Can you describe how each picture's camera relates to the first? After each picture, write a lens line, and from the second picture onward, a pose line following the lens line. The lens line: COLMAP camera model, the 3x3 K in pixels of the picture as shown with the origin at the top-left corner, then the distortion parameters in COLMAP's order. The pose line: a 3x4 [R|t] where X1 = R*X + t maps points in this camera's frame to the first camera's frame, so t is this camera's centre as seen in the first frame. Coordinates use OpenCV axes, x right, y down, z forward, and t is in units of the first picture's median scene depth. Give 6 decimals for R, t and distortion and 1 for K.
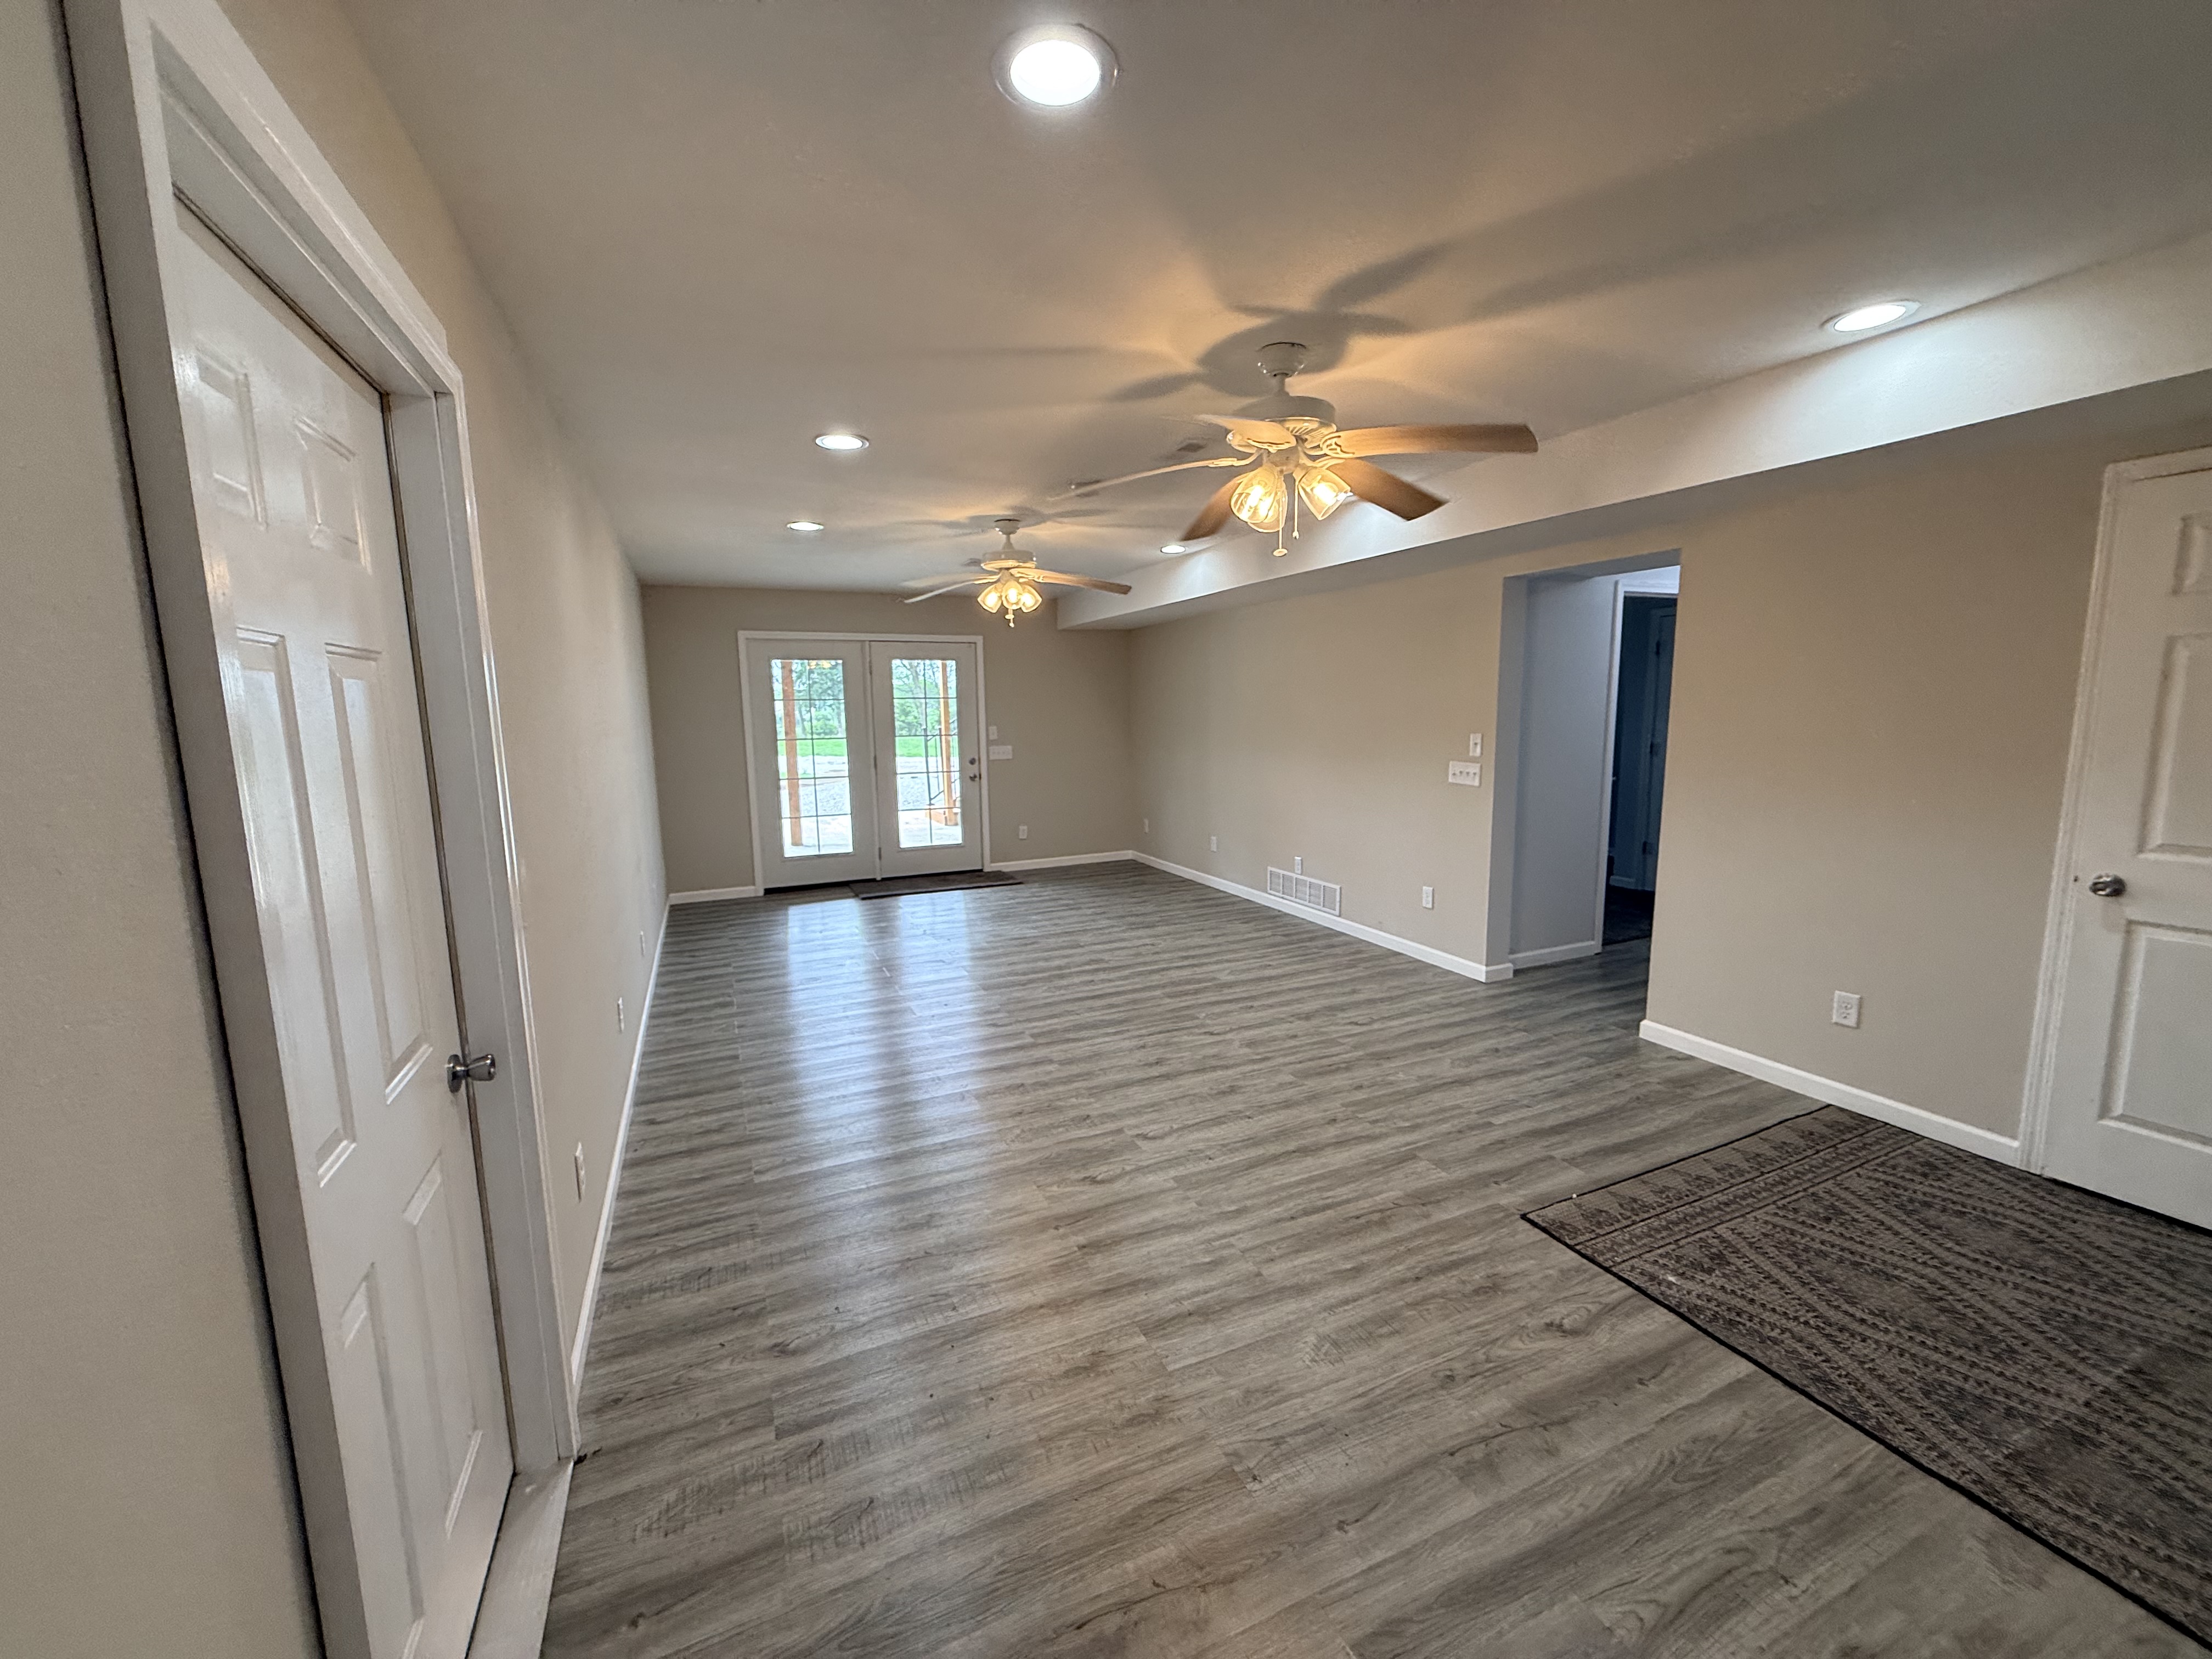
lens RADIAL K [[879.6, 0, 1100.4], [0, 879.6, 829.1], [0, 0, 1]] dist [0.002953, -0.000511]
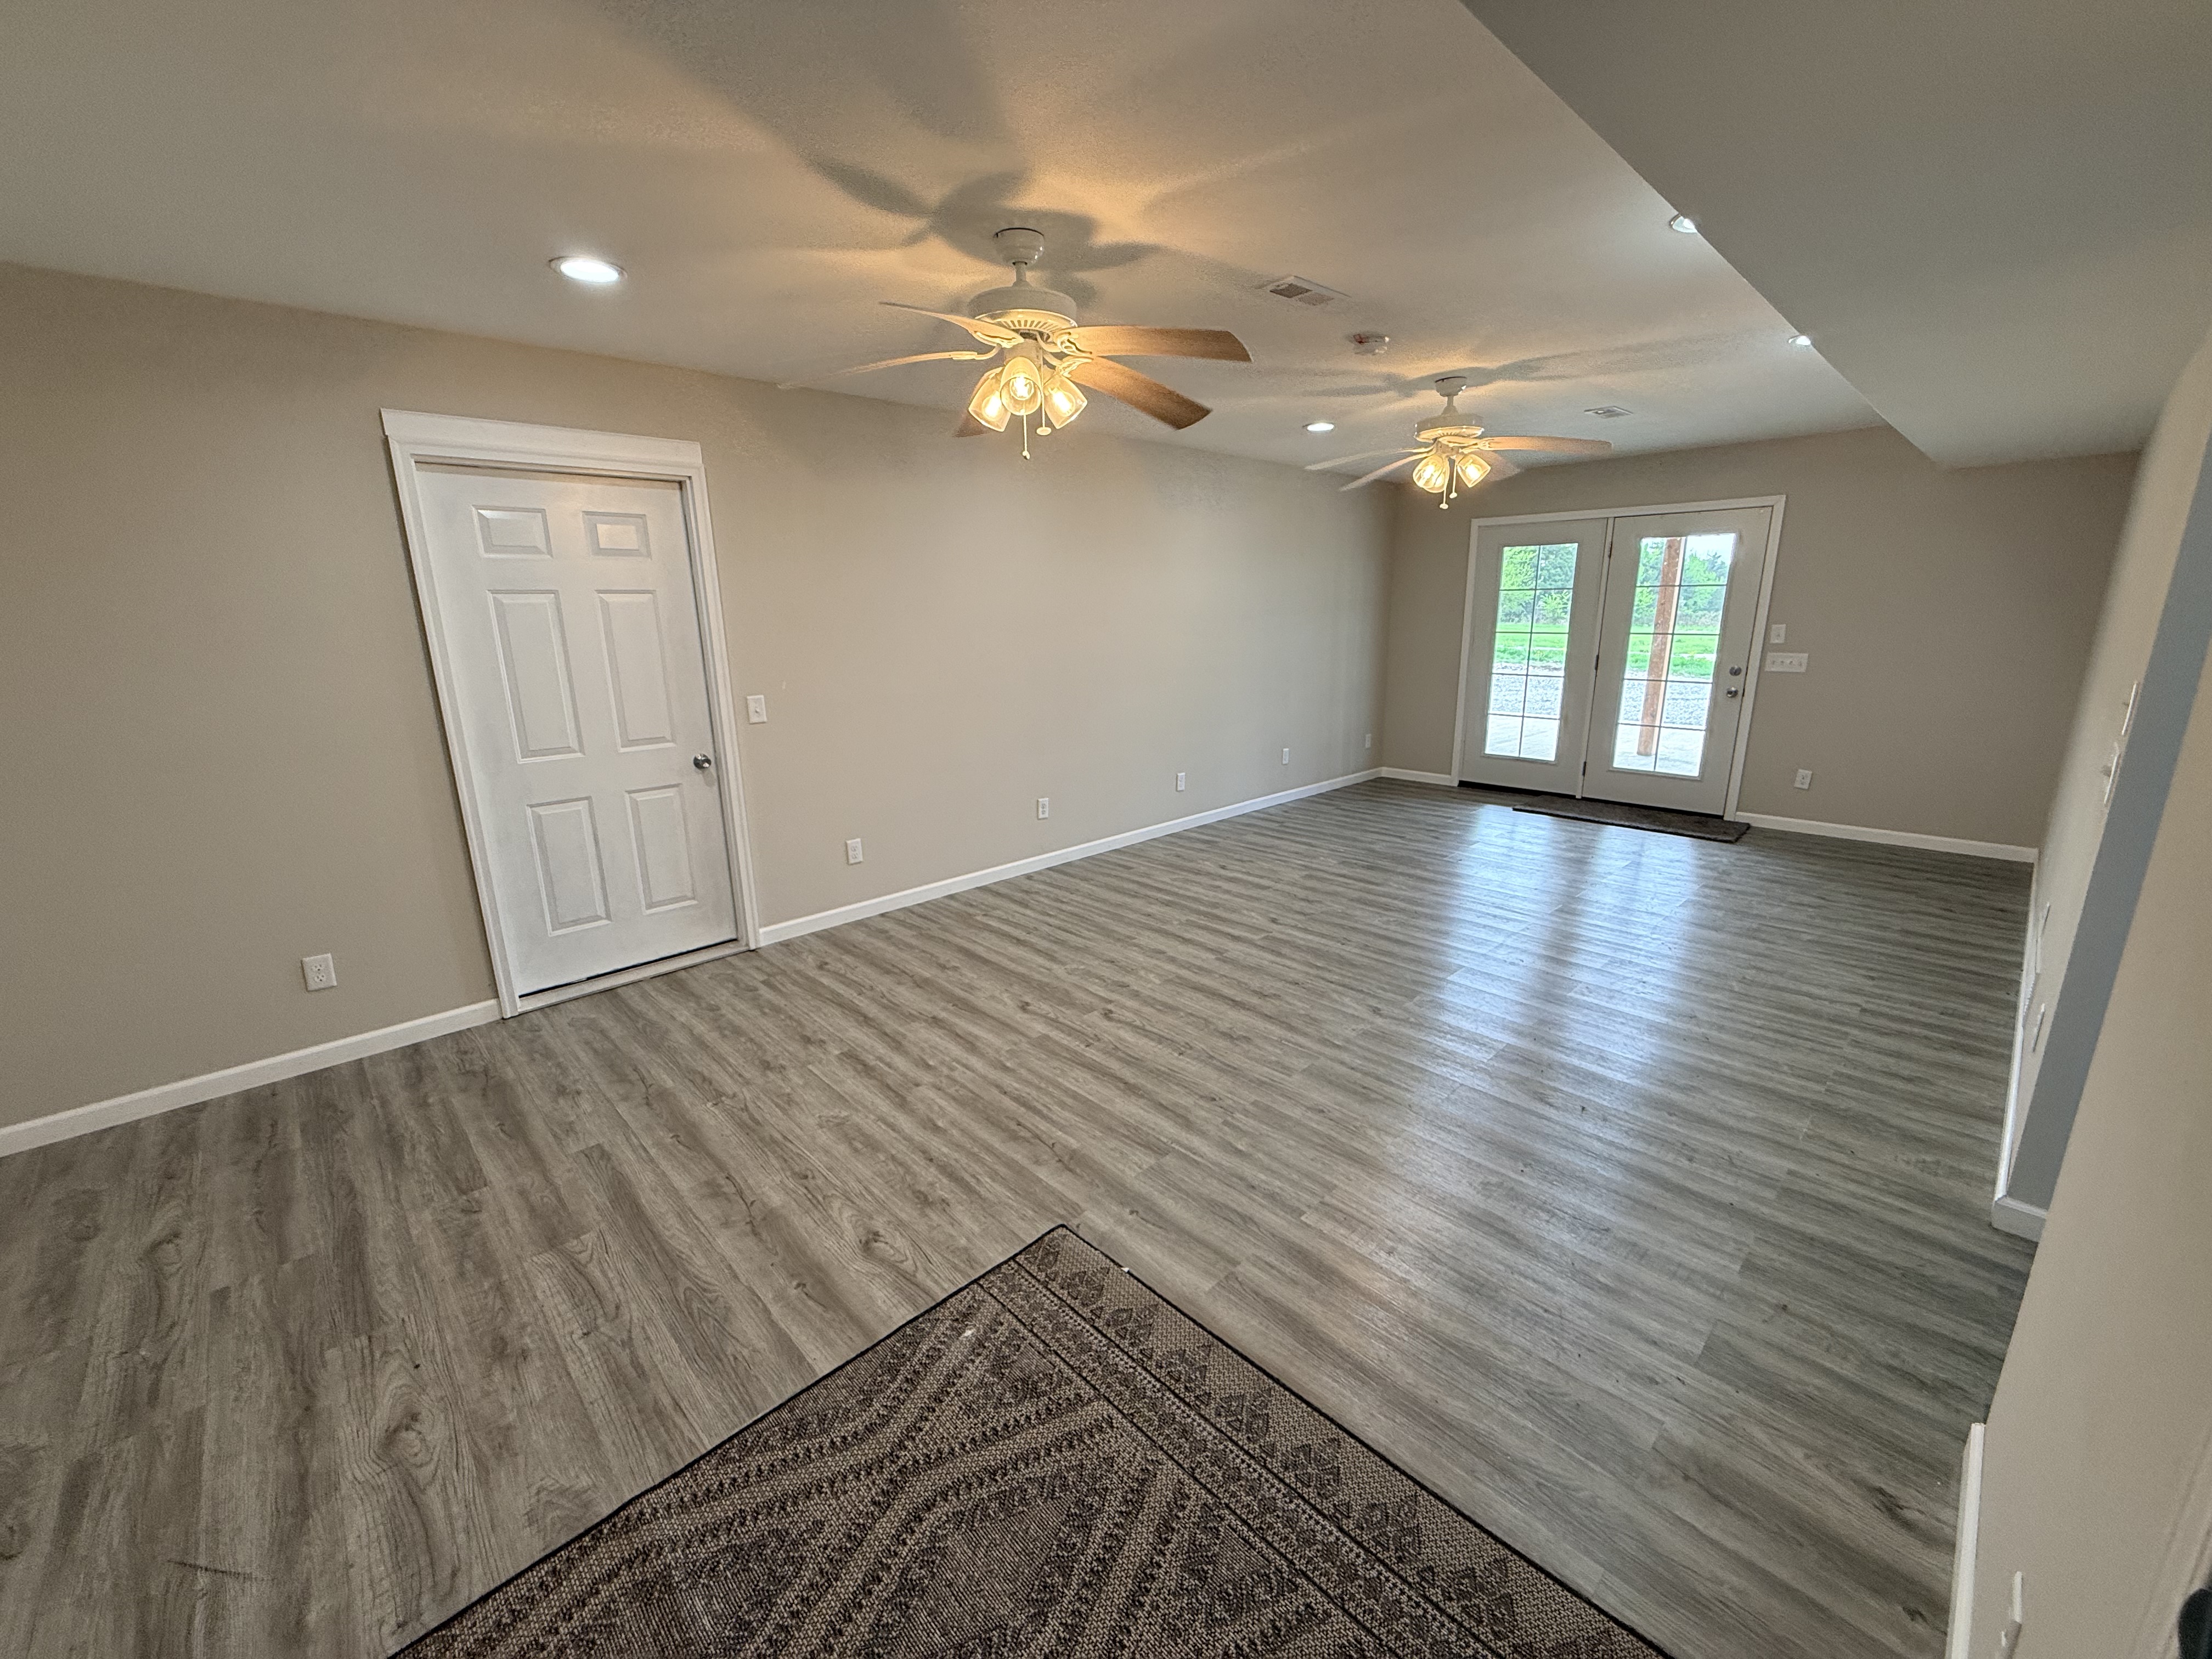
lens RADIAL K [[879.6, 0, 1102.5], [0, 879.6, 827.5], [0, 0, 1]] dist [0.002953, -0.000511]
pose [[0.337624, 0.241235, -0.909844, 1.017226], [-0.123419, 0.969602, 0.211281, -0.106344], [0.933155, 0.040959, 0.357134, 0.615437]]
